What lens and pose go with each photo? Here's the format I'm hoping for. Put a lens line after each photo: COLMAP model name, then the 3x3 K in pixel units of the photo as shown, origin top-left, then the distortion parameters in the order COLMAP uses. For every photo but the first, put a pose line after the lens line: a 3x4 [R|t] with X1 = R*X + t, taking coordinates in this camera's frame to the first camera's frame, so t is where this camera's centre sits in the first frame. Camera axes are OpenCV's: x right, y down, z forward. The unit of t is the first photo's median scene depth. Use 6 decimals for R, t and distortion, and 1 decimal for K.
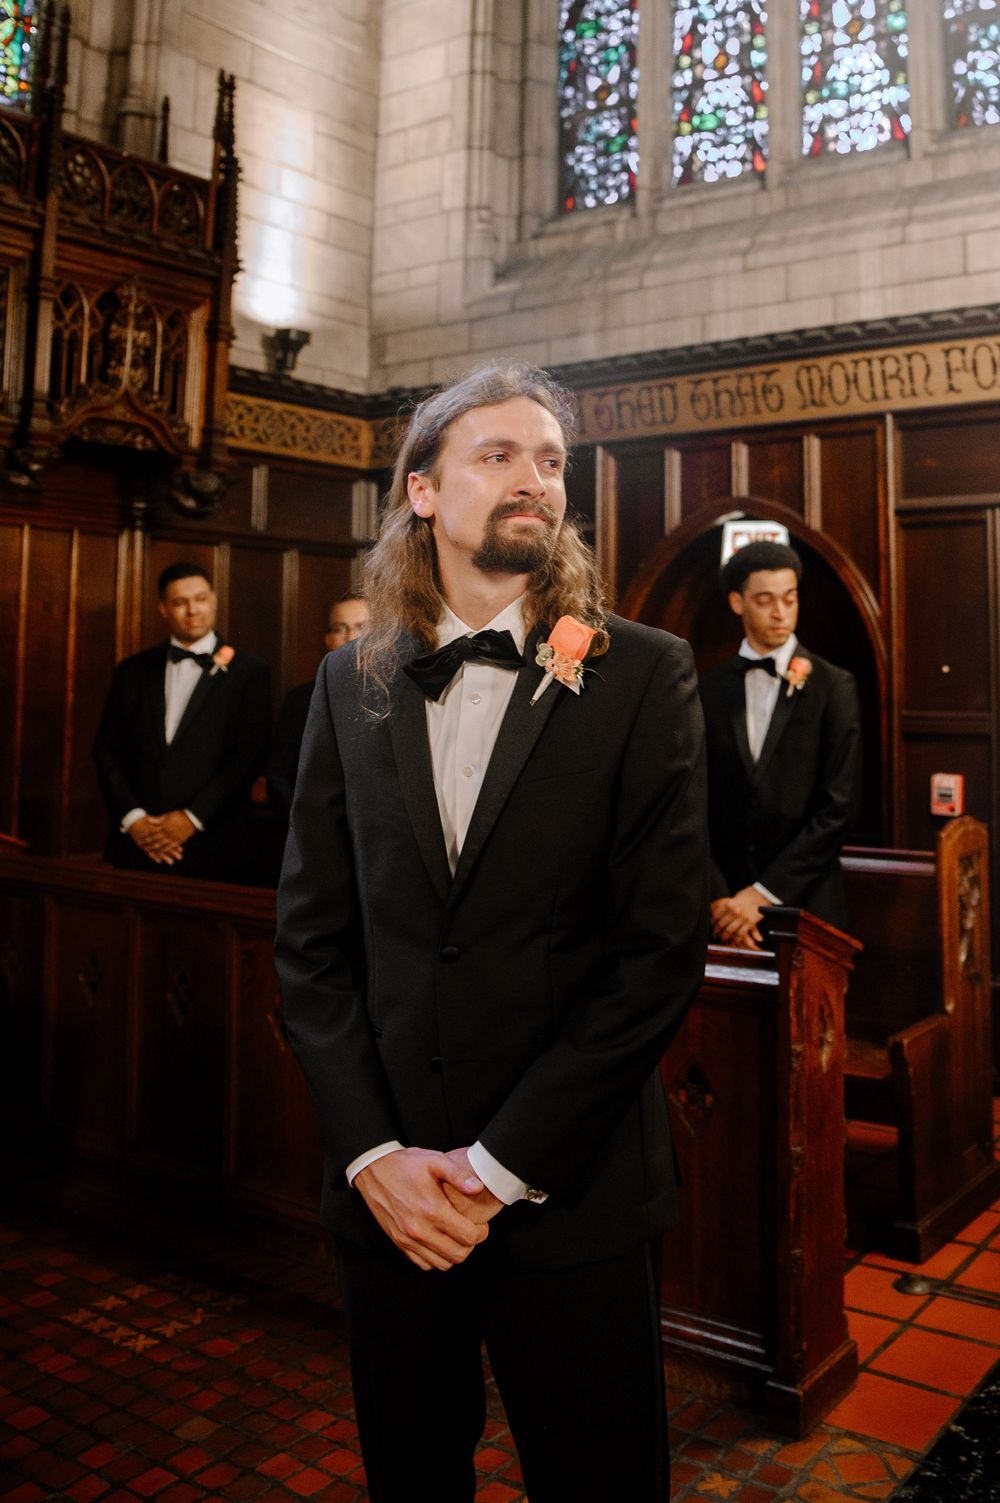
lens RADIAL K [[1718.9, 0, 504.9], [0, 1718.9, 513.5], [0, 0, 1]] dist [-0.114666, 0.037531]
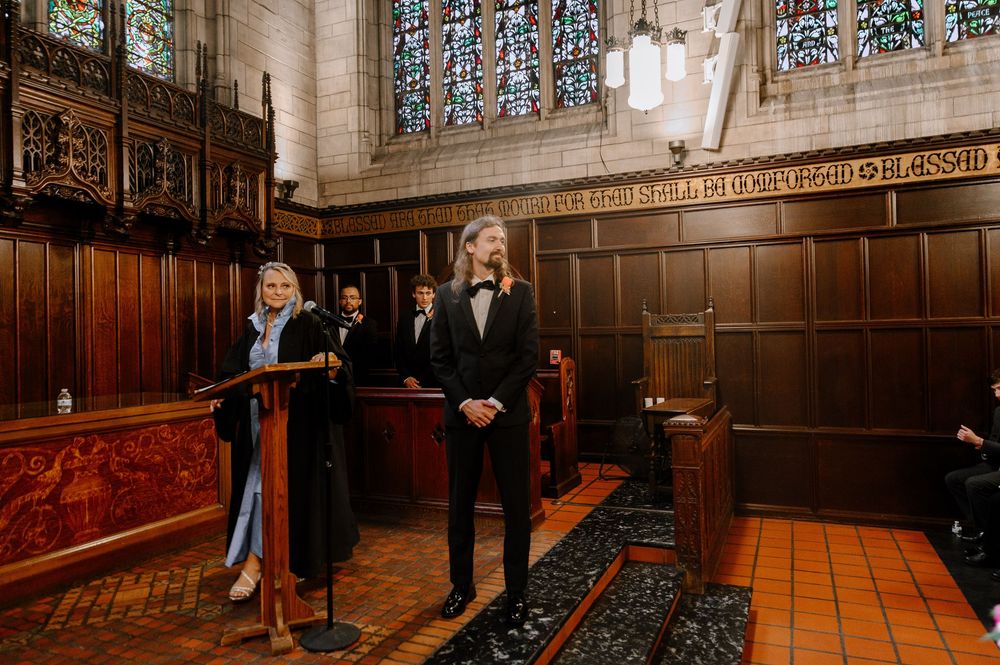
lens RADIAL K [[715.2, 0, 498.4], [0, 715.2, 340.8], [0, 0, 1]] dist [0.010733, 0.000315]
pose [[0.981068, -0.022952, 0.192298, -0.038227], [0.000879, 0.993470, 0.114092, 0.002647], [-0.193661, -0.111763, 0.974682, -0.085130]]
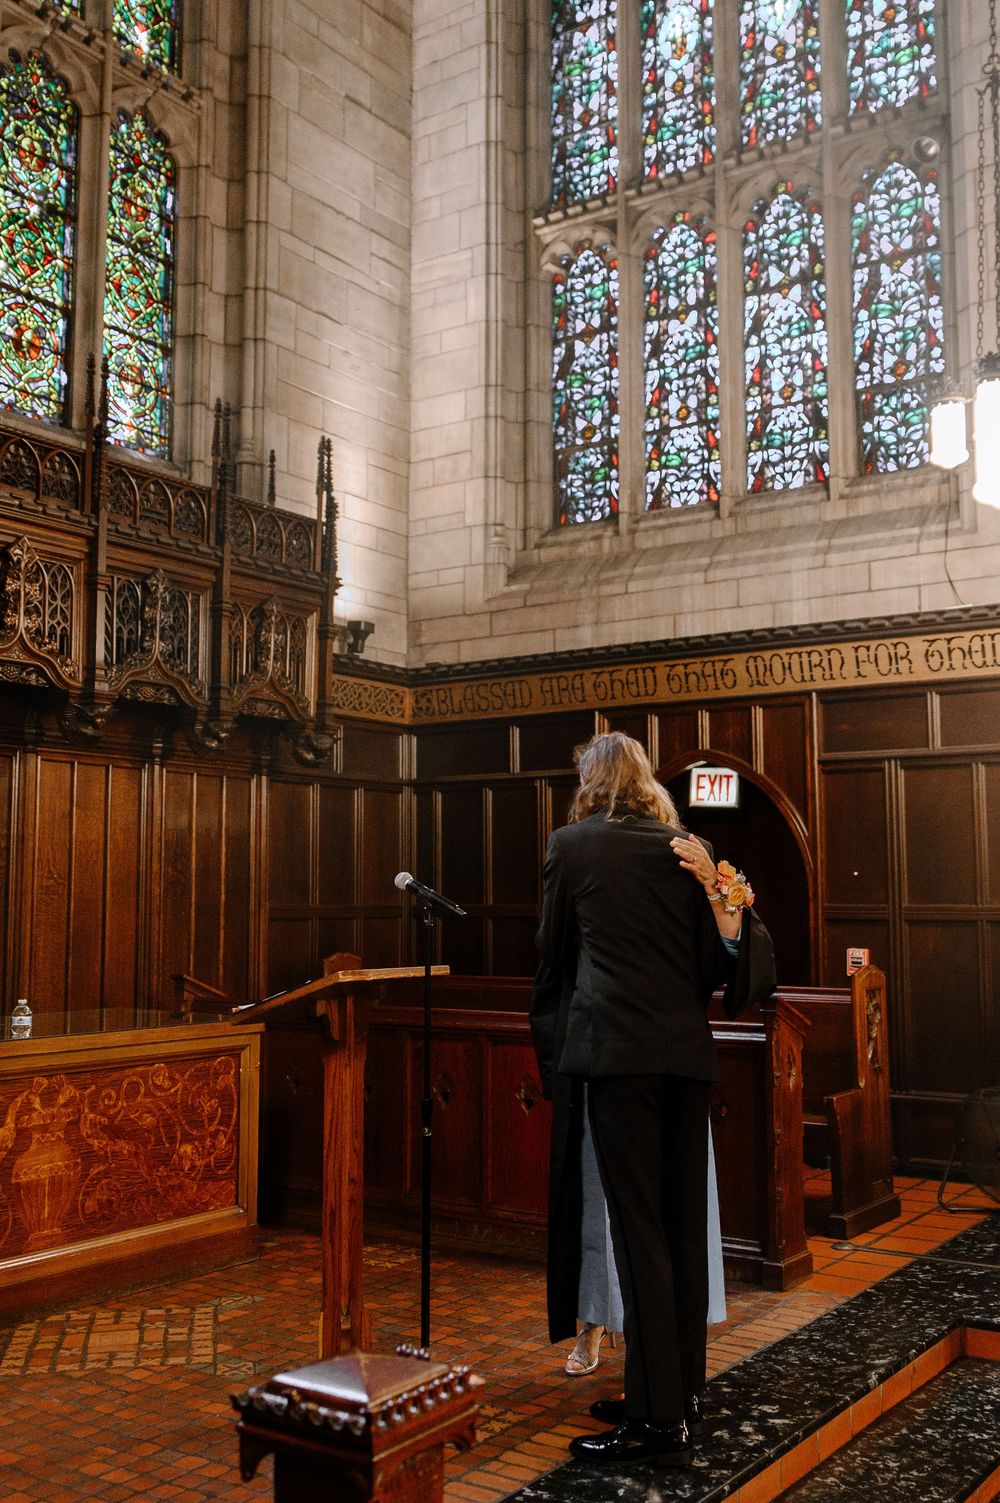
lens RADIAL K [[1465.7, 0, 480.0], [0, 1465.7, 753.7], [0, 0, 1]] dist [0.021189, 0.025868]
pose [[0.999989, -0.003637, 0.002990, -0.038367], [0.003630, 0.999990, 0.002455, -0.008461], [-0.002999, -0.002444, 0.999993, -0.147068]]
